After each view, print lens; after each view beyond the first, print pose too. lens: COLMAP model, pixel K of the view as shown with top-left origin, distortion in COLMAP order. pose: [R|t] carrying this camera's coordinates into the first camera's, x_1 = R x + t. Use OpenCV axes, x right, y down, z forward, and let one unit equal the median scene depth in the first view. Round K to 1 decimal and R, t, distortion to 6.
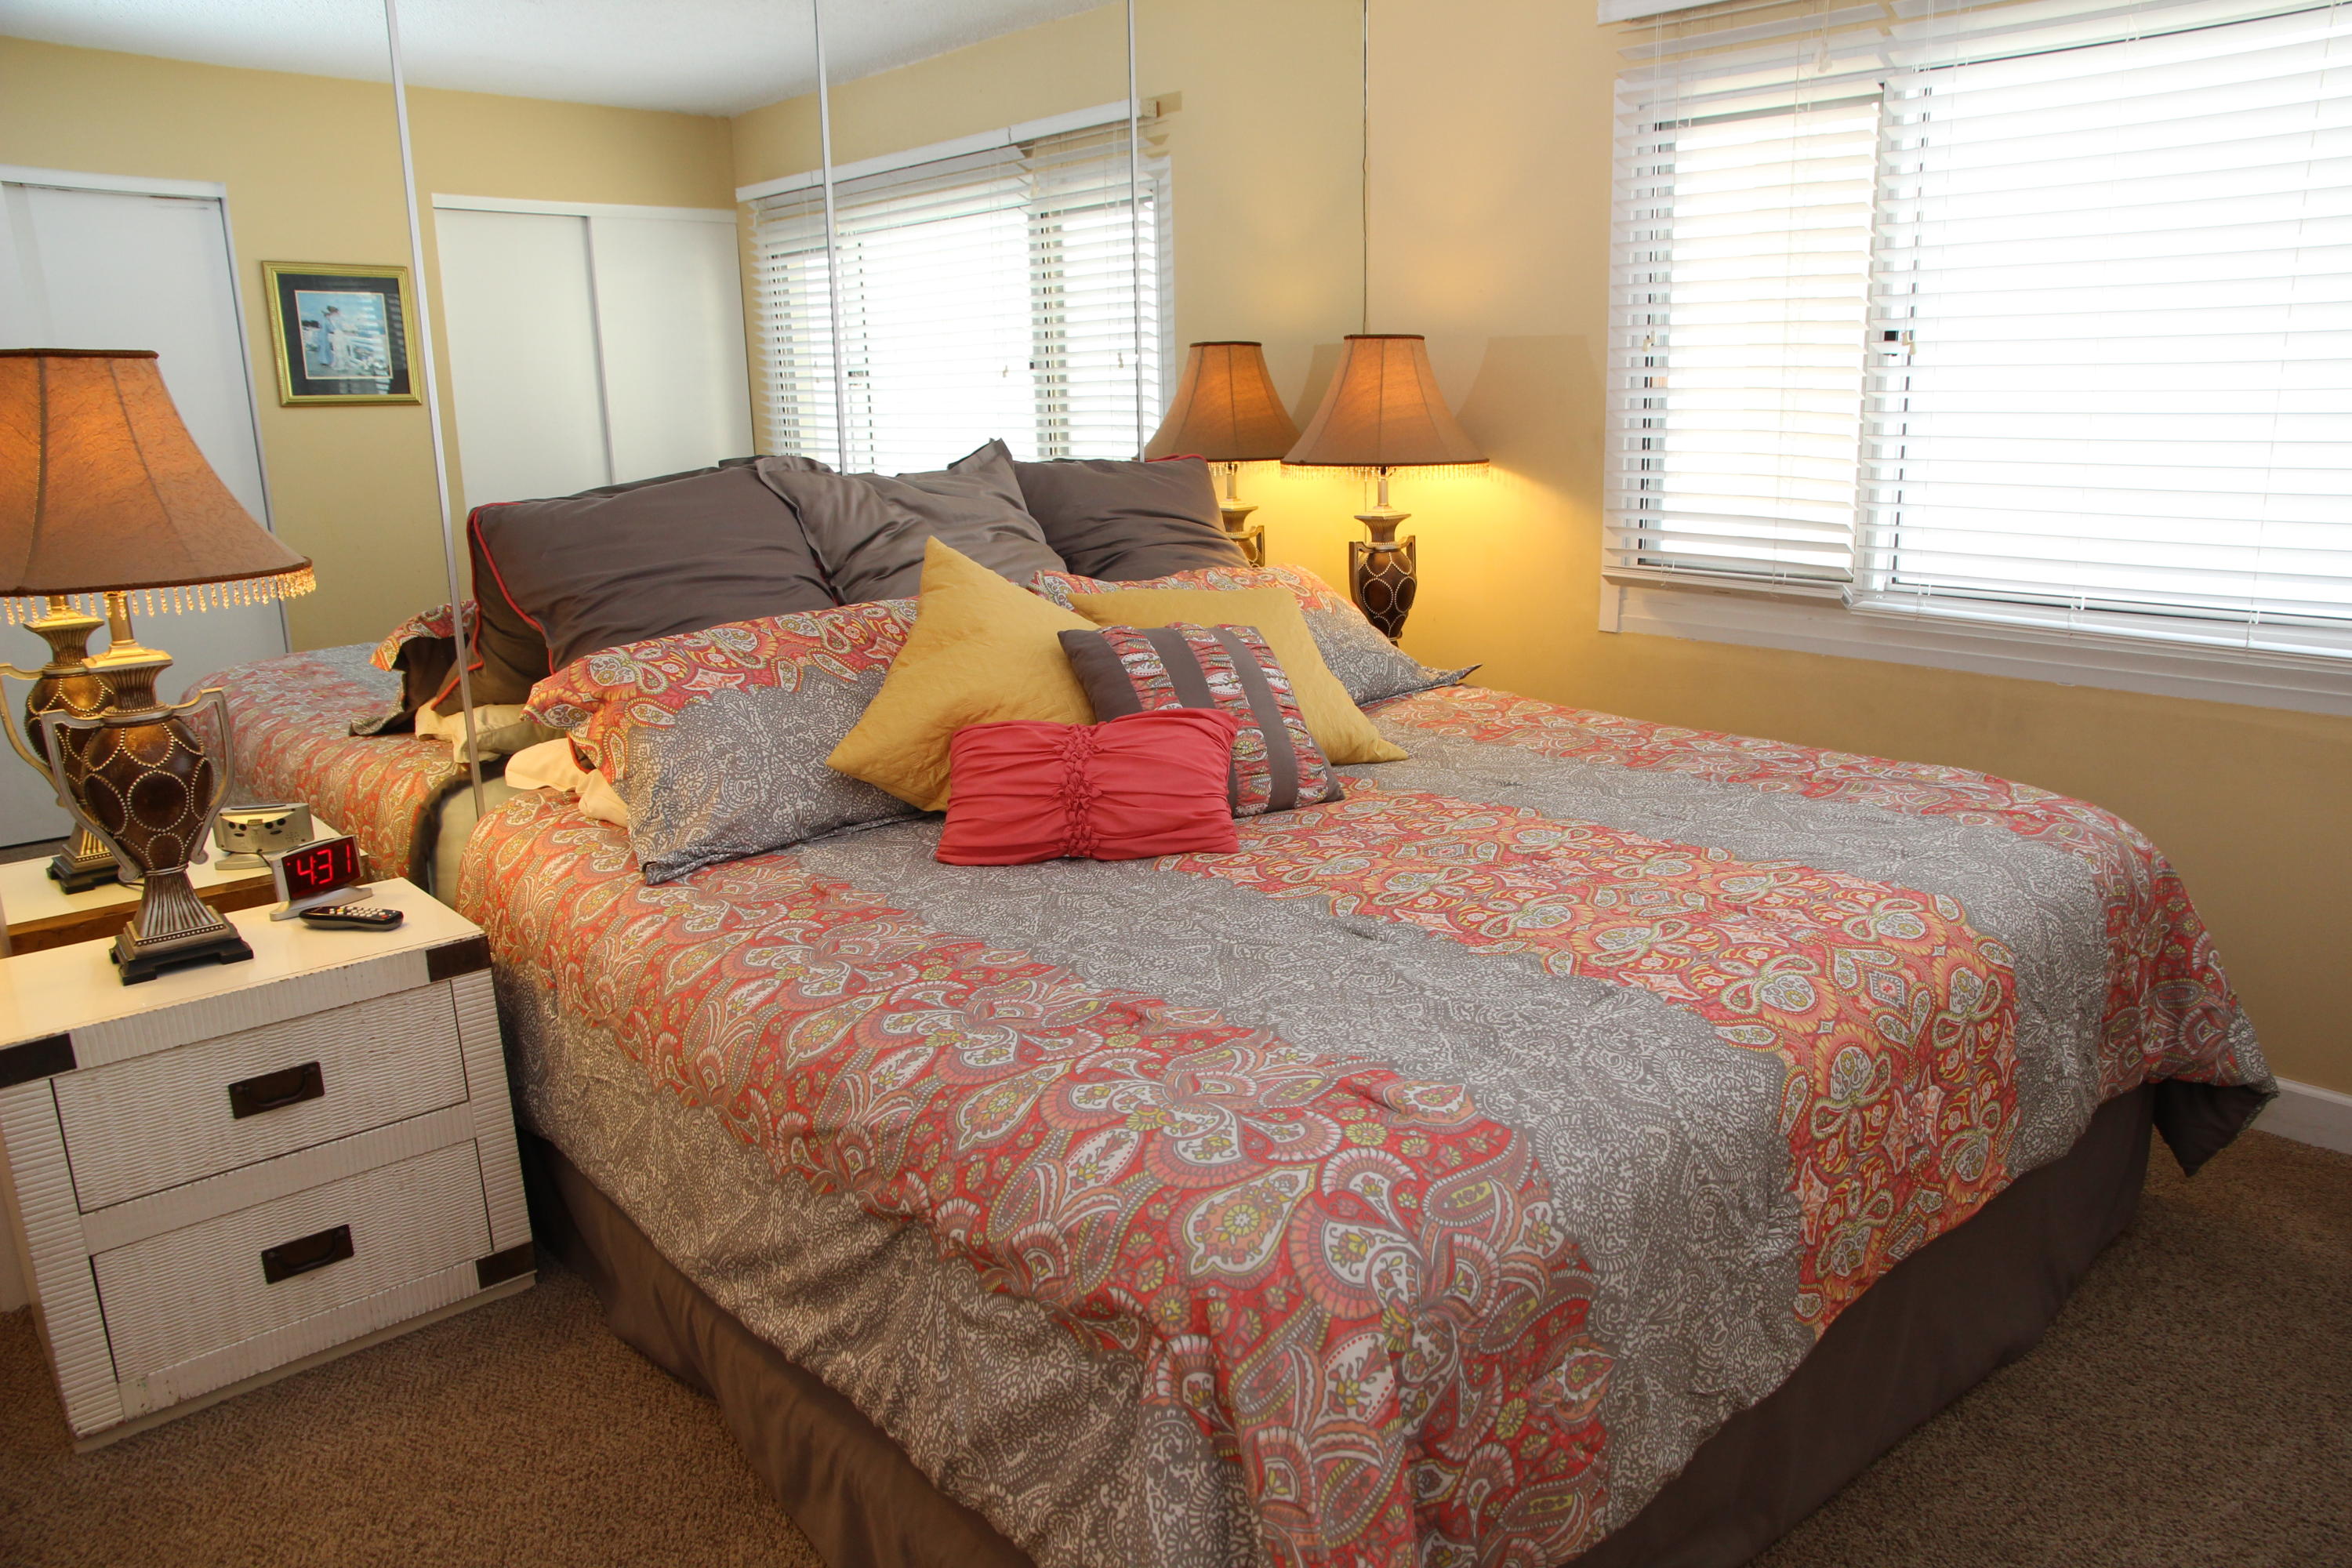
lens RADIAL K [[1614.8, 0, 1195.2], [0, 1614.8, 776.2], [0, 0, 1]] dist [-0.112876, 0.079529]
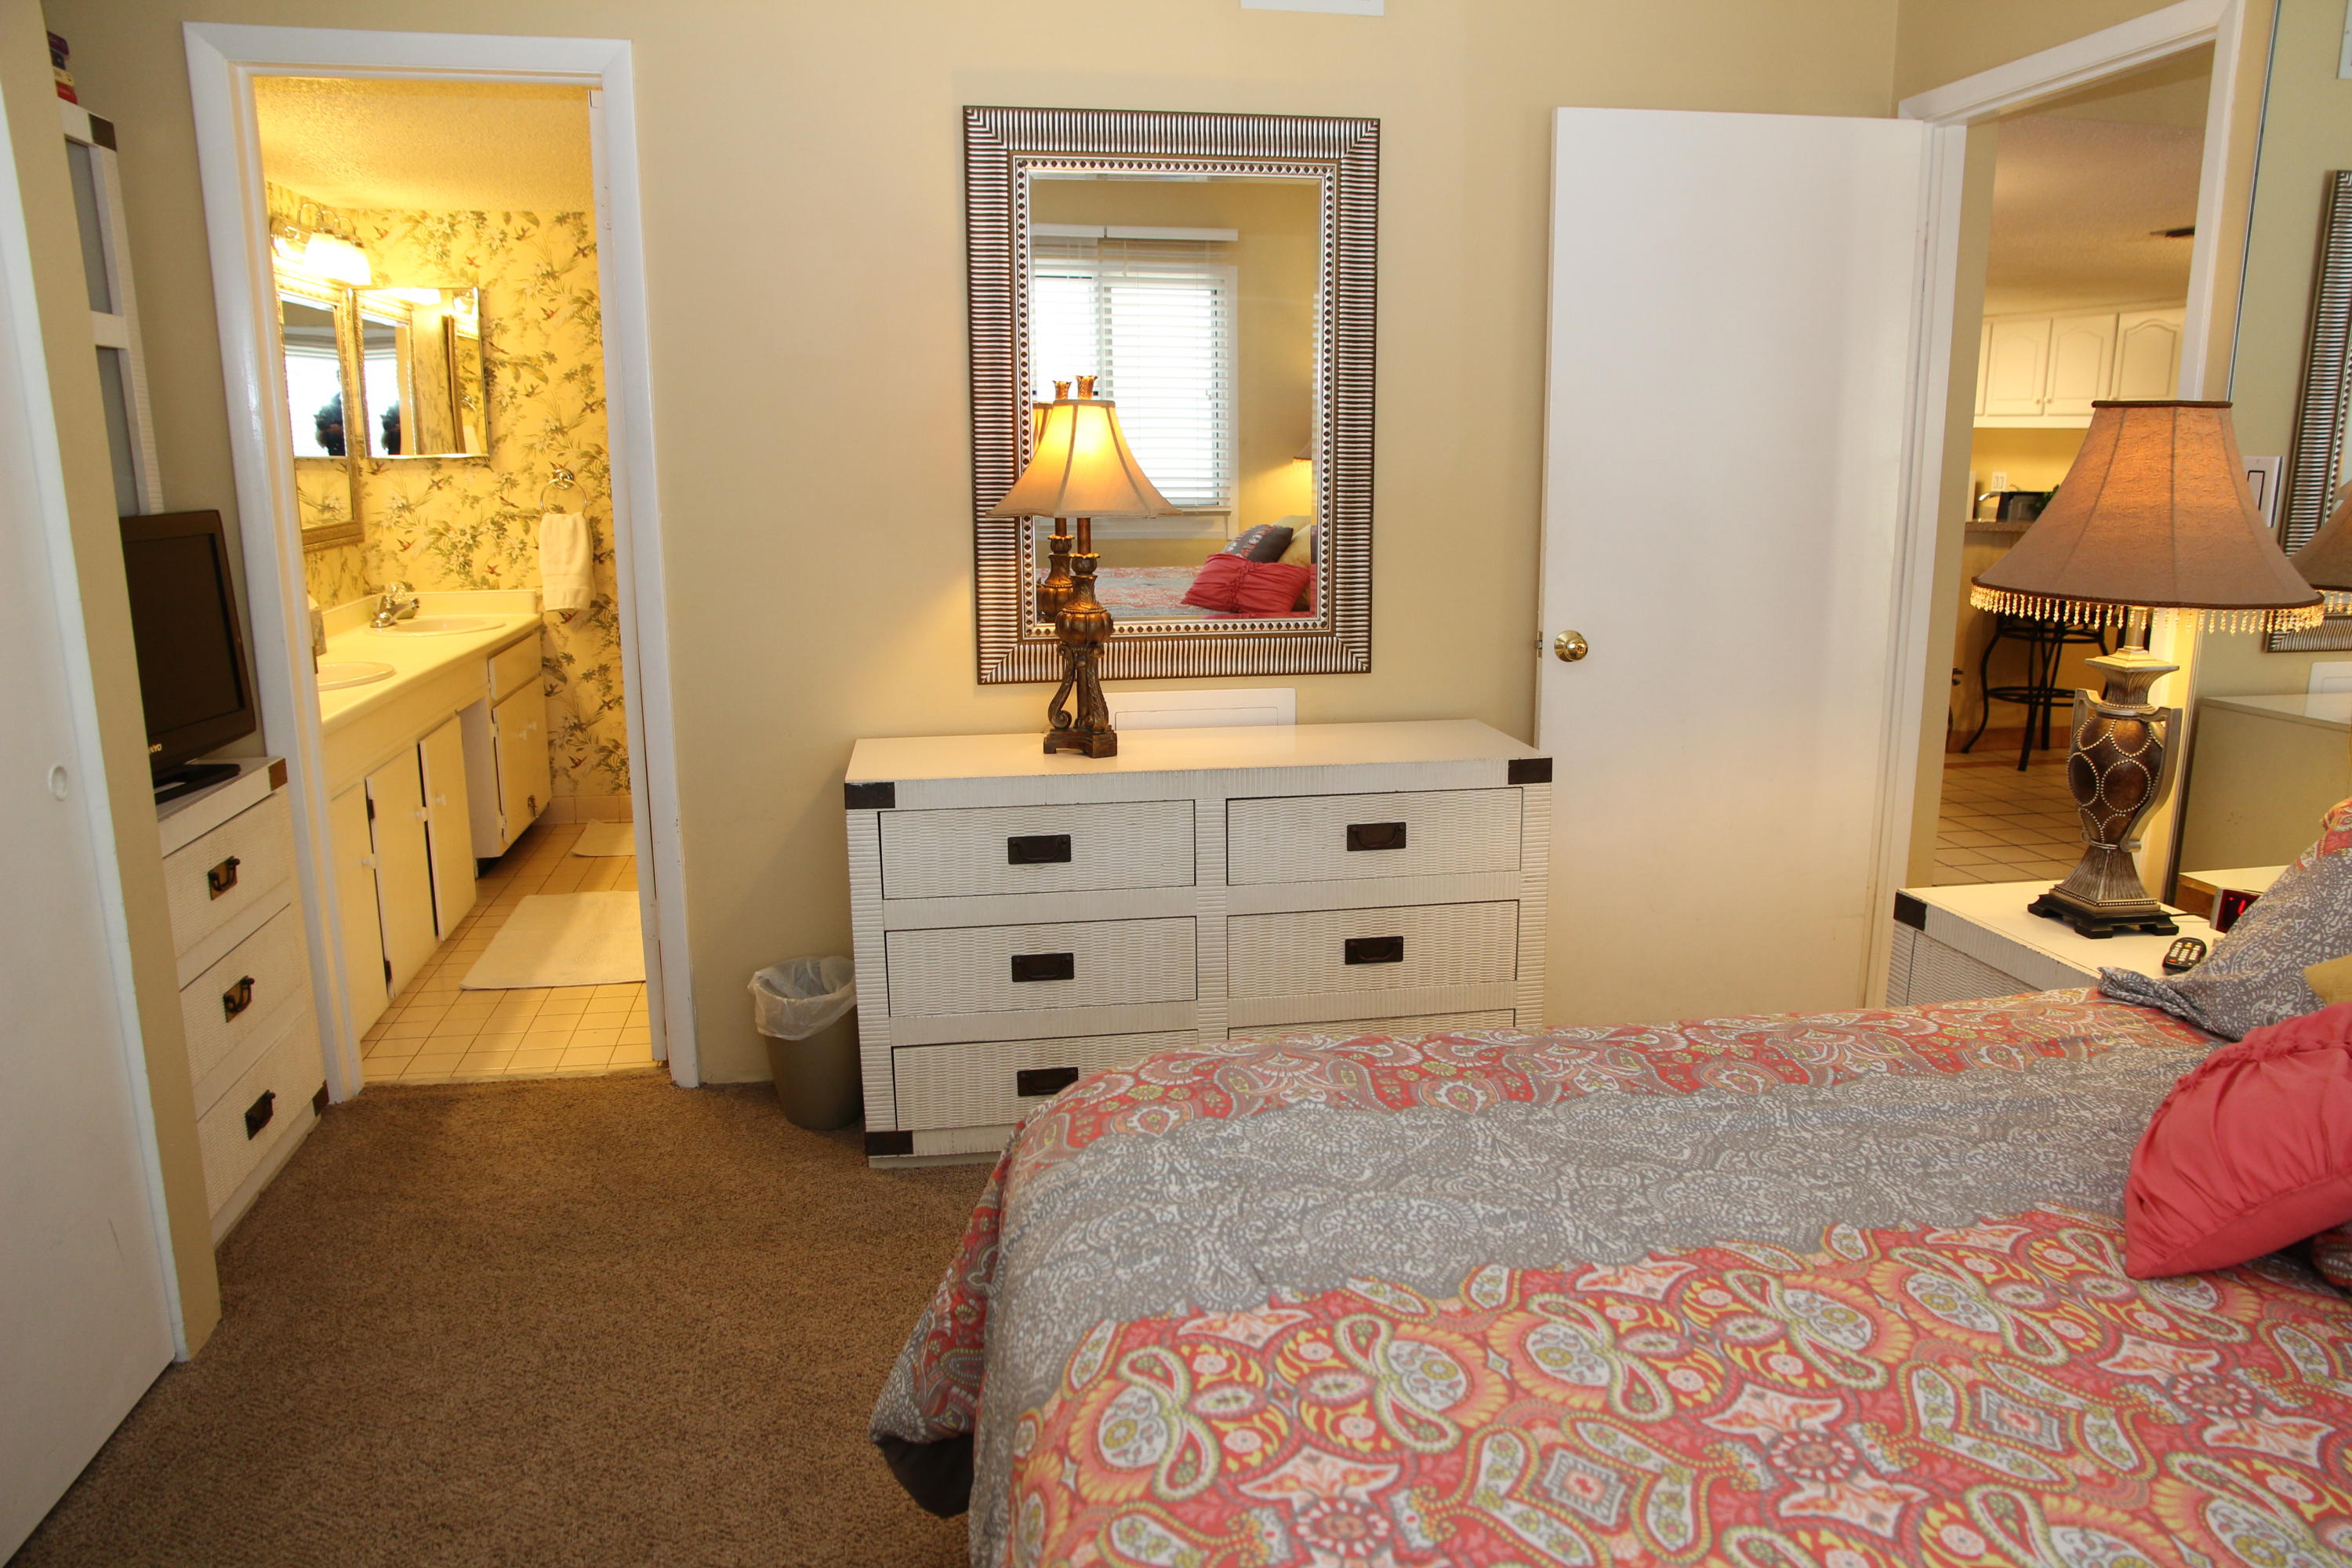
lens RADIAL K [[1614.8, 0, 1192.2], [0, 1614.8, 780.7], [0, 0, 1]] dist [-0.112876, 0.079529]
pose [[-0.529013, 0.187749, -0.827584, 0.728207], [-0.191056, 0.923831, 0.331712, -0.272211], [0.826827, 0.333595, -0.452848, 1.067426]]
